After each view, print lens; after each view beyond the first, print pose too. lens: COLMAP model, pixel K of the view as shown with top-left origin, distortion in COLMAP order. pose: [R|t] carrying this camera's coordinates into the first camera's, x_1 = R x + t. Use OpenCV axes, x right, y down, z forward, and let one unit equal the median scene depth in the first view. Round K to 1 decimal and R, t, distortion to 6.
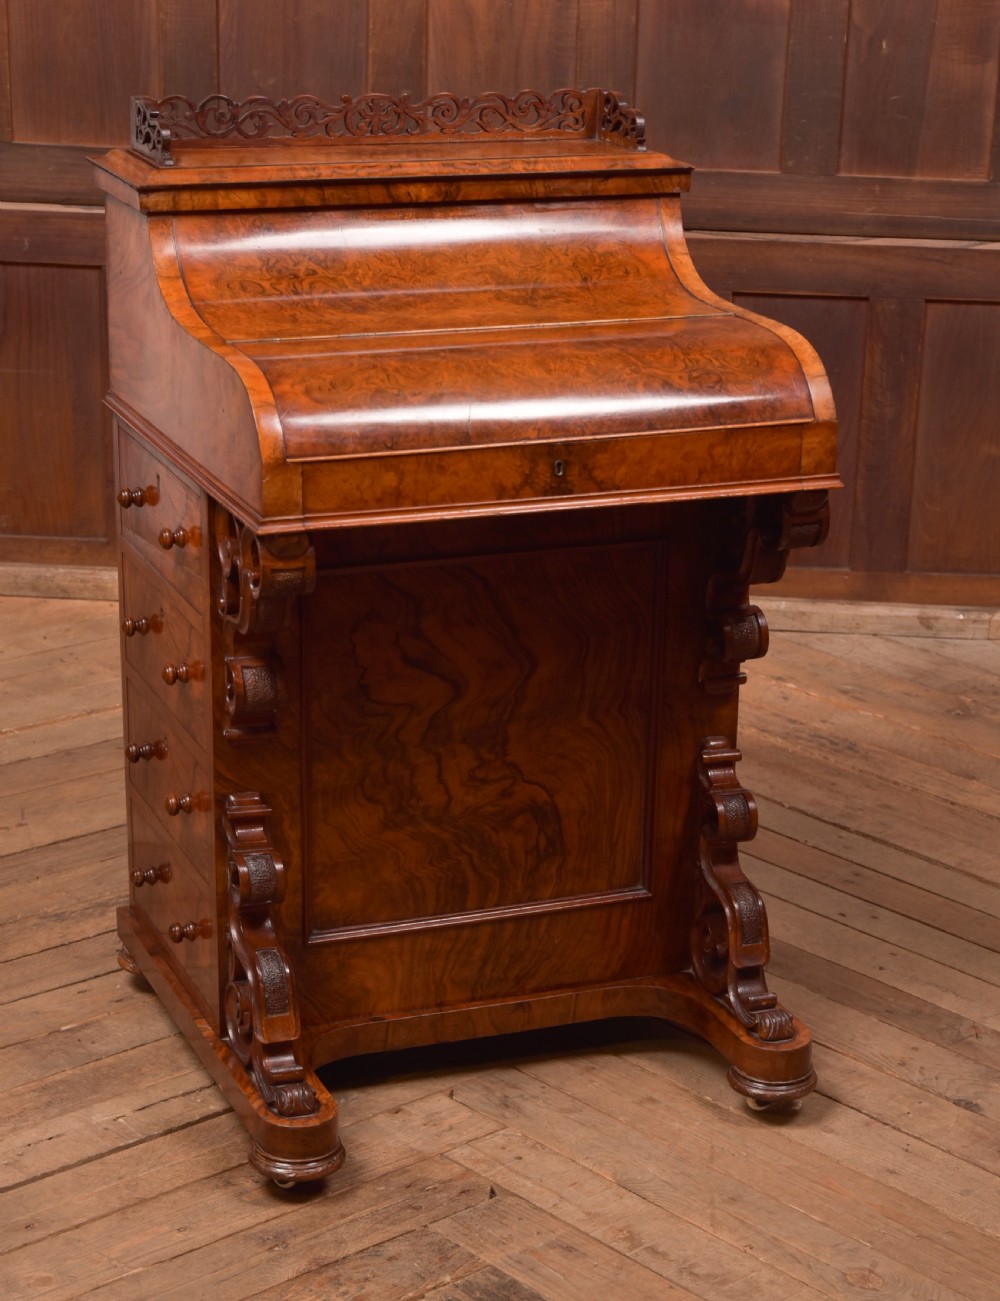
lens RADIAL K [[2883.2, 0, 538.1], [0, 2883.2, 811.9], [0, 0, 1]] dist [0.017784, 0.313267]
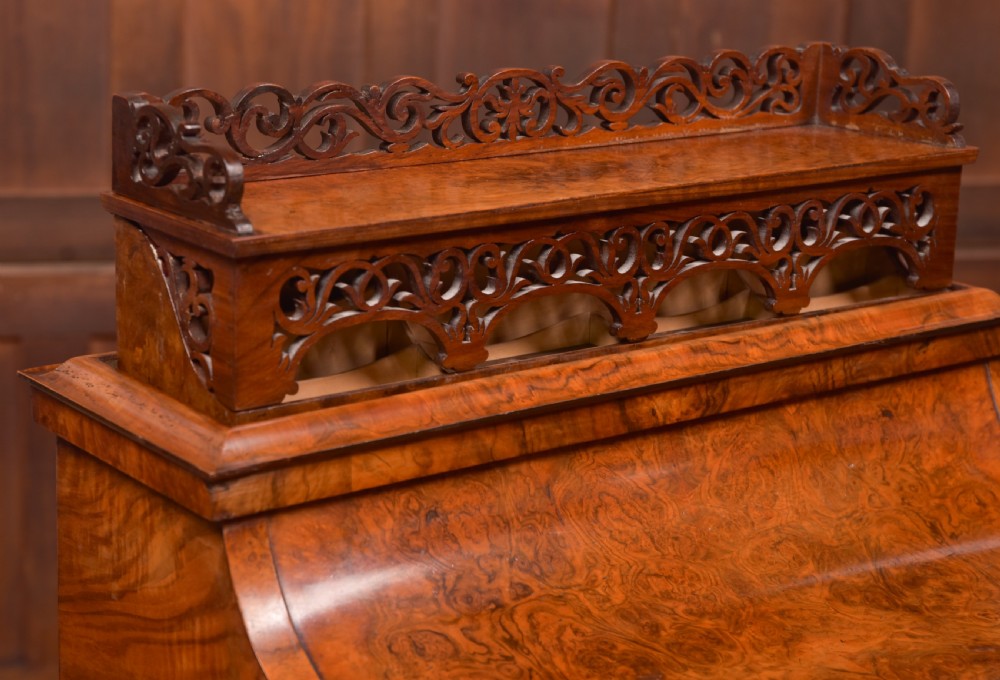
lens RADIAL K [[2100.7, 0, 391.4], [0, 2100.7, 298.3], [0, 0, 1]] dist [0.140301, 0.225127]
pose [[0.972453, -0.062917, 0.224447, -0.175198], [0.087302, 0.991108, -0.100419, -0.195476], [-0.216133, 0.117248, 0.969299, 0.613164]]
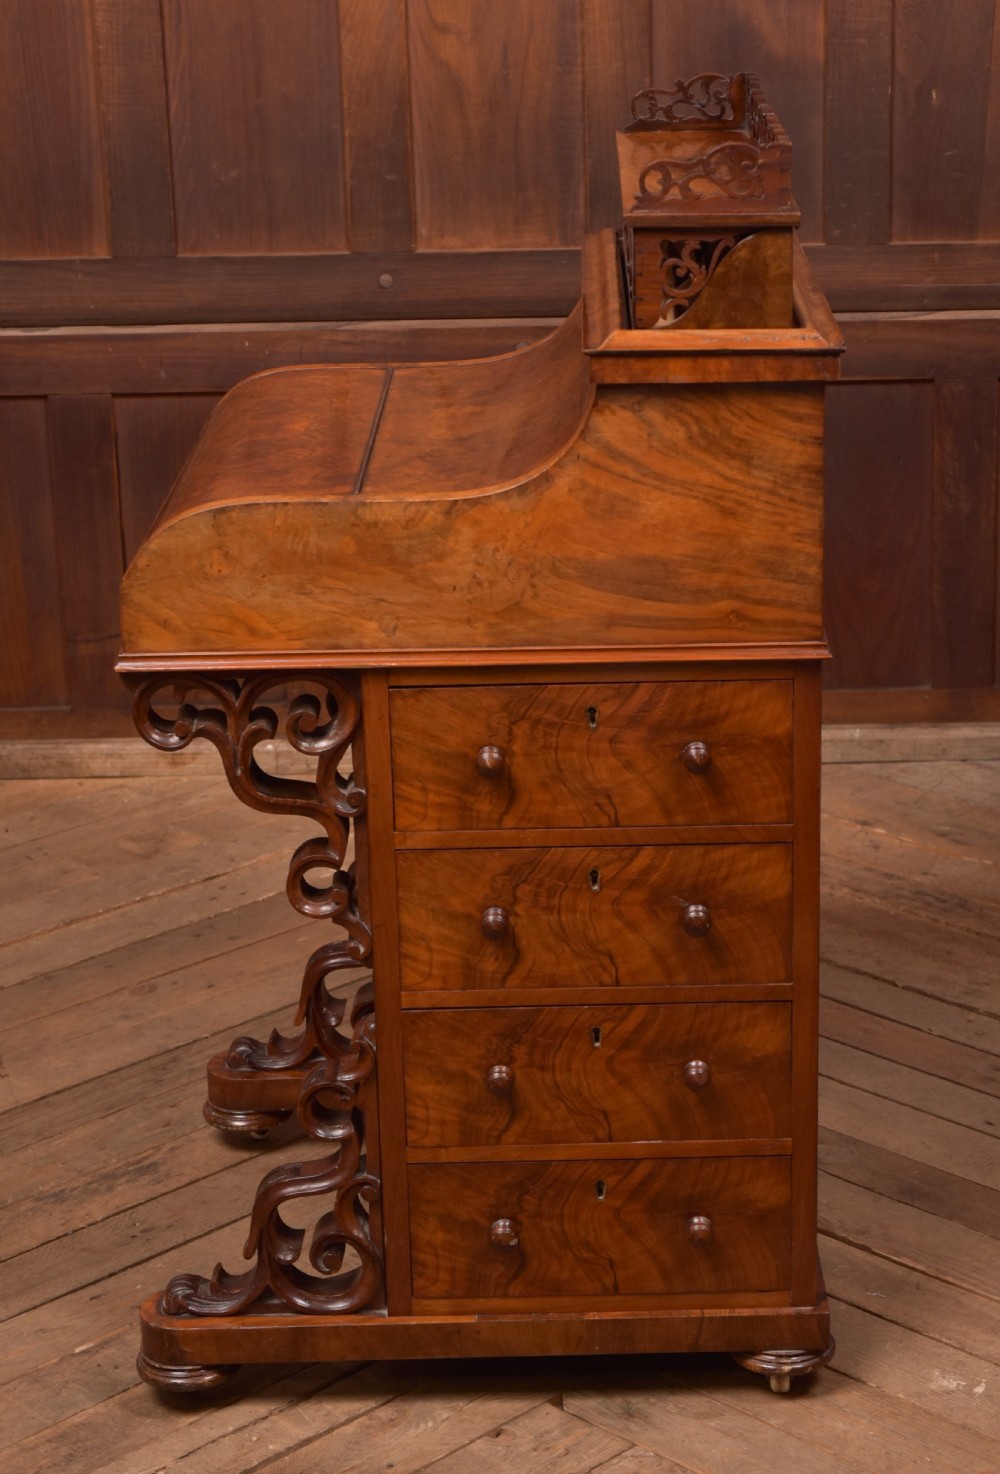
lens RADIAL K [[3082.3, 0, 646.2], [0, 3082.3, 751.6], [0, 0, 1]] dist [-0.002782, 0.216086]
pose [[0.996714, -0.064417, 0.049109, -0.037879], [0.066406, 0.996990, -0.040003, -0.051498], [-0.046385, 0.043133, 0.997992, 0.117906]]
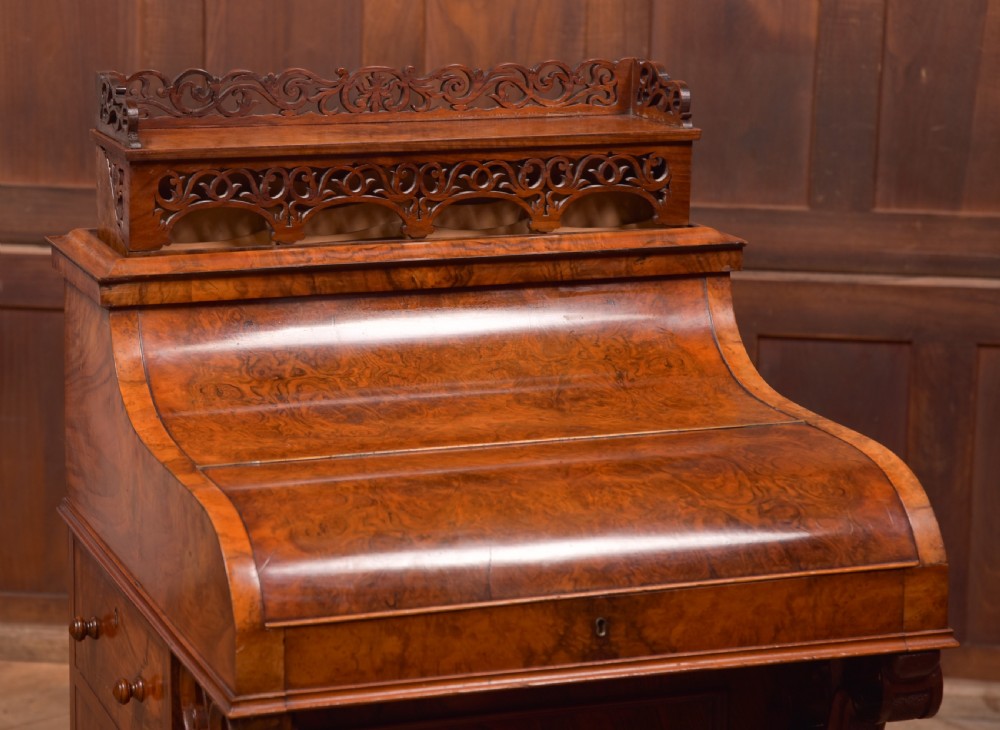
lens RADIAL K [[2711.2, 0, 281.0], [0, 2711.2, 258.0], [0, 0, 1]] dist [0.193722, 0.519626]
pose [[0.996425, -0.004478, -0.084361, -0.015318], [-0.010311, 0.984680, -0.174066, -0.077632], [0.083848, 0.174313, 0.981114, 0.199058]]
